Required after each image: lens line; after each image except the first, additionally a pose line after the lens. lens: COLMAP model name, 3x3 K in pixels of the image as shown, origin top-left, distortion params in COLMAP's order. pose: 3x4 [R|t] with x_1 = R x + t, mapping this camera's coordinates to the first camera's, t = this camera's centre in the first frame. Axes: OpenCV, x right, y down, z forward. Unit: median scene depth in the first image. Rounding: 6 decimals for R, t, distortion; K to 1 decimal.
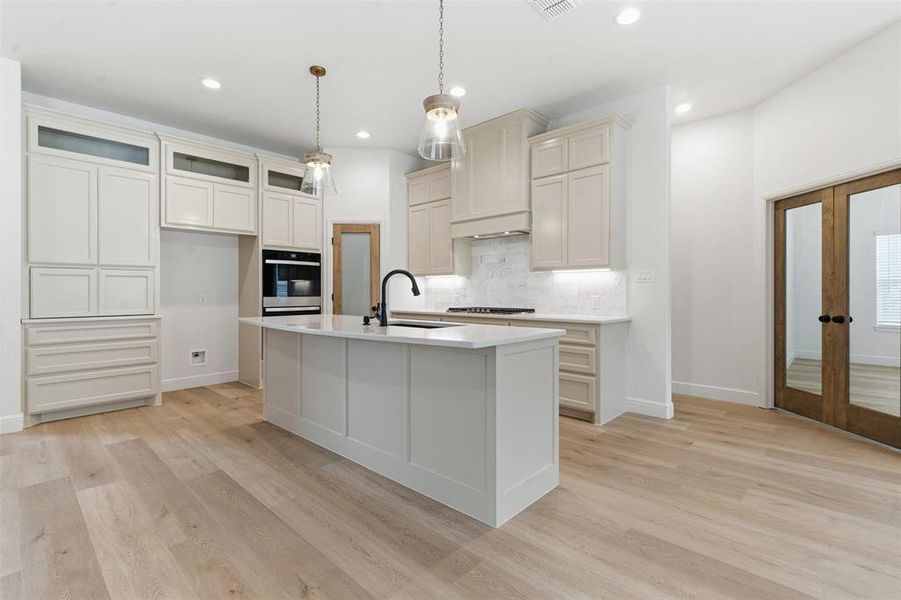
lens RADIAL K [[411.5, 0, 449.2], [0, 411.5, 295.5], [0, 0, 1]] dist [0.004612, -0.001808]
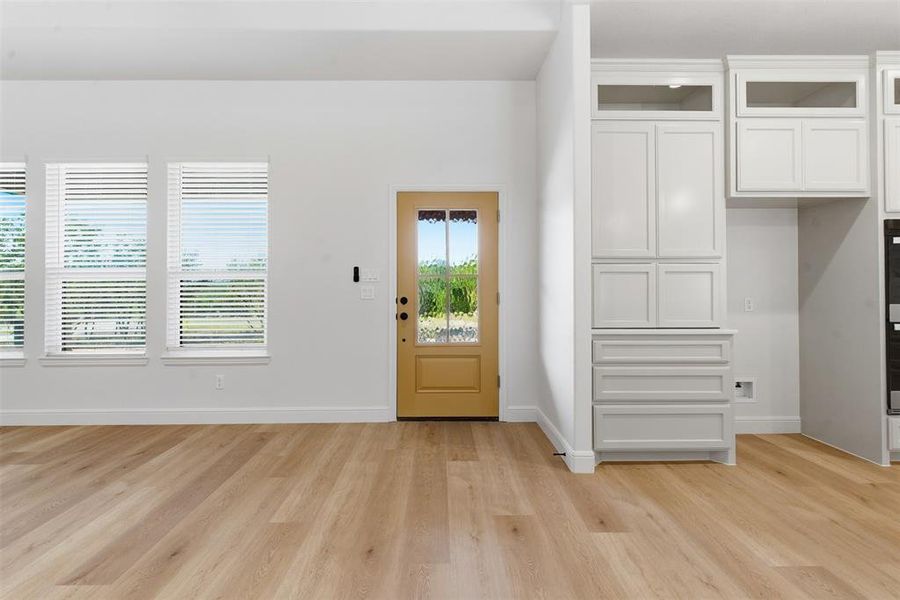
lens RADIAL K [[421.4, 0, 445.6], [0, 421.4, 283.5], [0, 0, 1]] dist [0.005039, -0.001353]
pose [[0.694545, -0.008352, -0.719401, -0.534302], [-0.005150, 0.999849, -0.016579, -0.013393], [0.719431, 0.015220, 0.694398, 0.194316]]
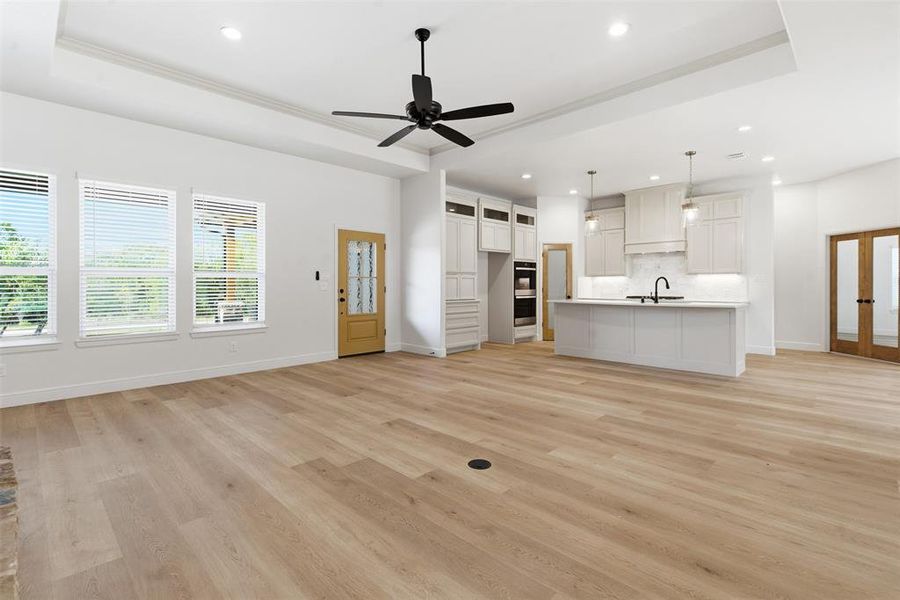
lens RADIAL K [[421.4, 0, 448.9], [0, 421.4, 289.2], [0, 0, 1]] dist [0.005039, -0.001353]
pose [[0.999825, 0.000167, -0.018729, -0.805851], [-0.000161, 1.000000, 0.000321, 0.001289], [0.018729, -0.000318, 0.999825, -0.838106]]
